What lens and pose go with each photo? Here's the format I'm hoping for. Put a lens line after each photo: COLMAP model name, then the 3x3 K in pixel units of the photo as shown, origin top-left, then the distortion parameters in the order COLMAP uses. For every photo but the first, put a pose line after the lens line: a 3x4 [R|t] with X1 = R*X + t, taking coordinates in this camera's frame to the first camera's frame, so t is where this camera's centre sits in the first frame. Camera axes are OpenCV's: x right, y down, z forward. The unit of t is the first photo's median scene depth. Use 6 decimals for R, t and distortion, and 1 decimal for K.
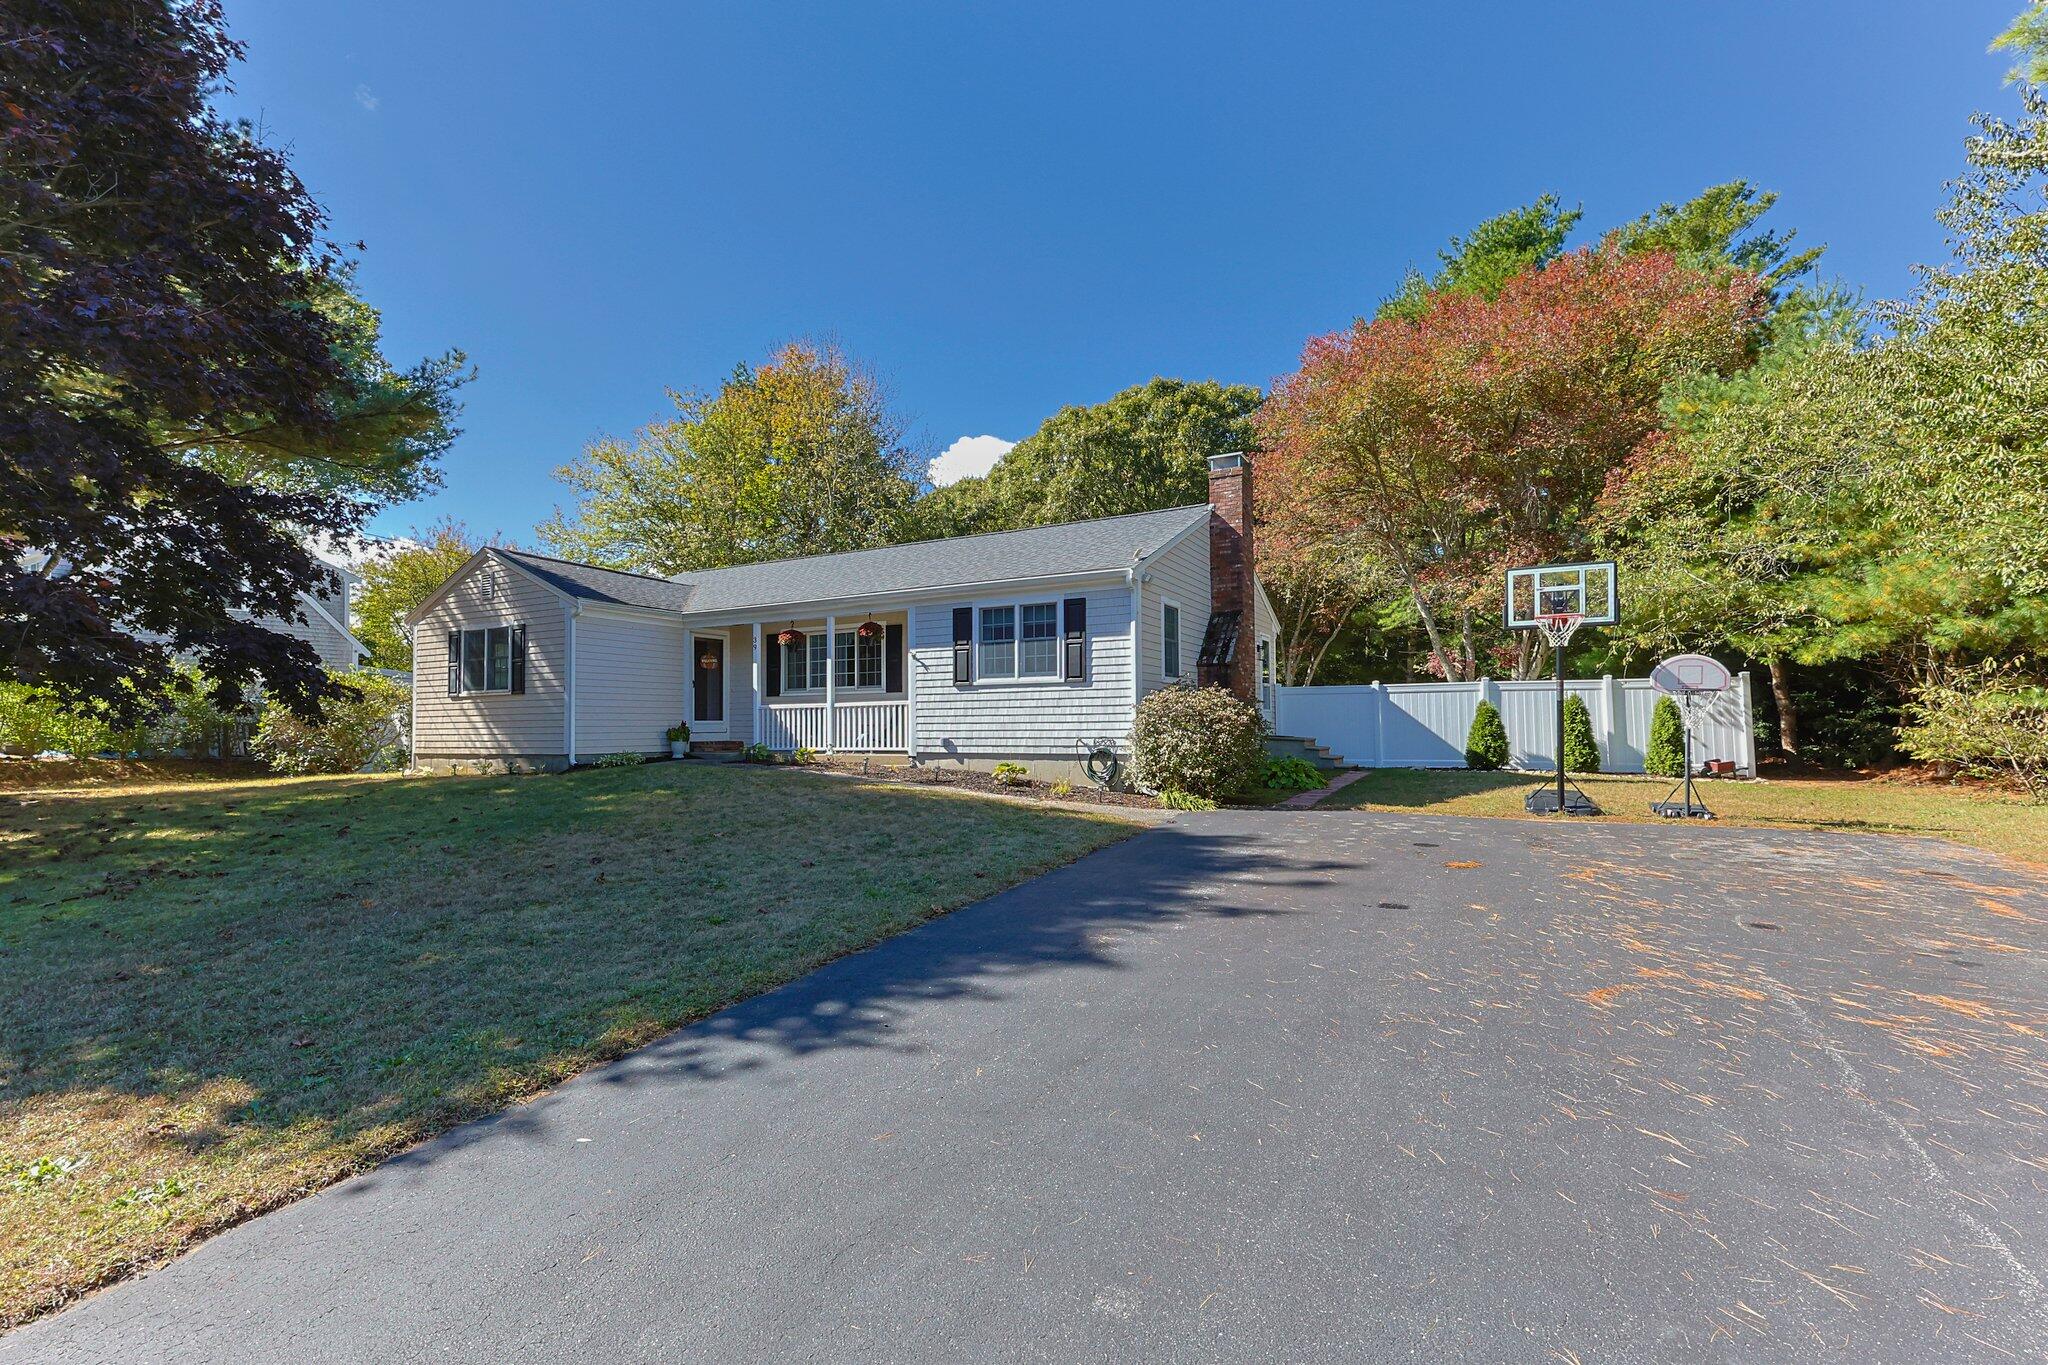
lens RADIAL K [[841.6, 0, 1060.6], [0, 841.6, 707.2], [0, 0, 1]] dist [-0.000013, 0.000029]
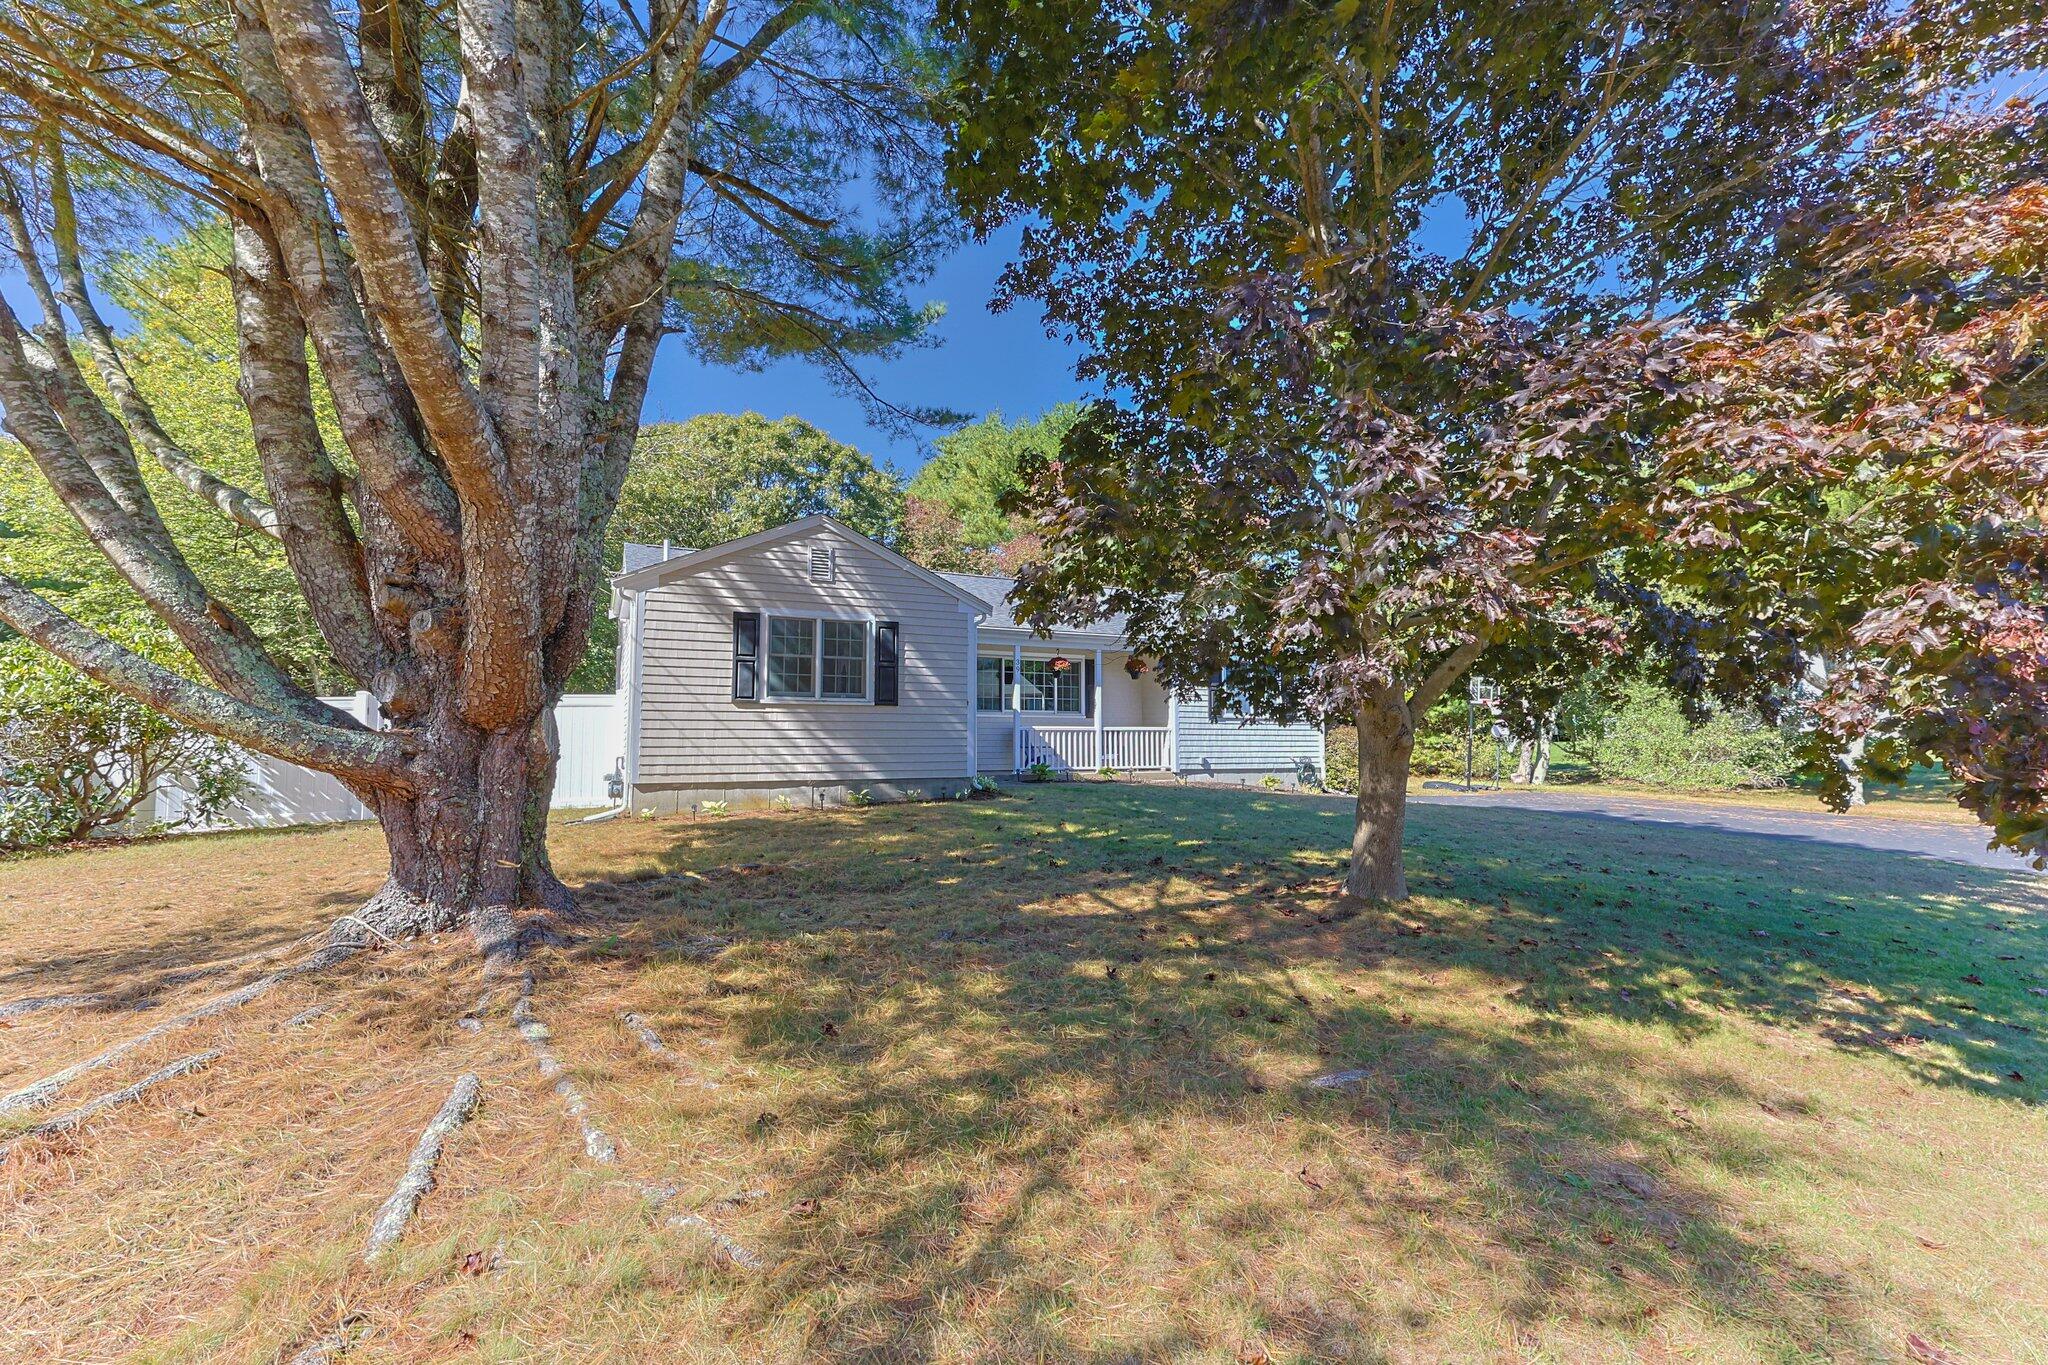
lens RADIAL K [[819.0, 0, 987.8], [0, 819.0, 680.1], [0, 0, 1]] dist [-0.000356, -0.000020]
pose [[0.635923, 0.071028, 0.768477, -1.289996], [-0.022908, 0.997054, -0.073198, 0.017100], [-0.771412, 0.028944, 0.635677, 0.448258]]
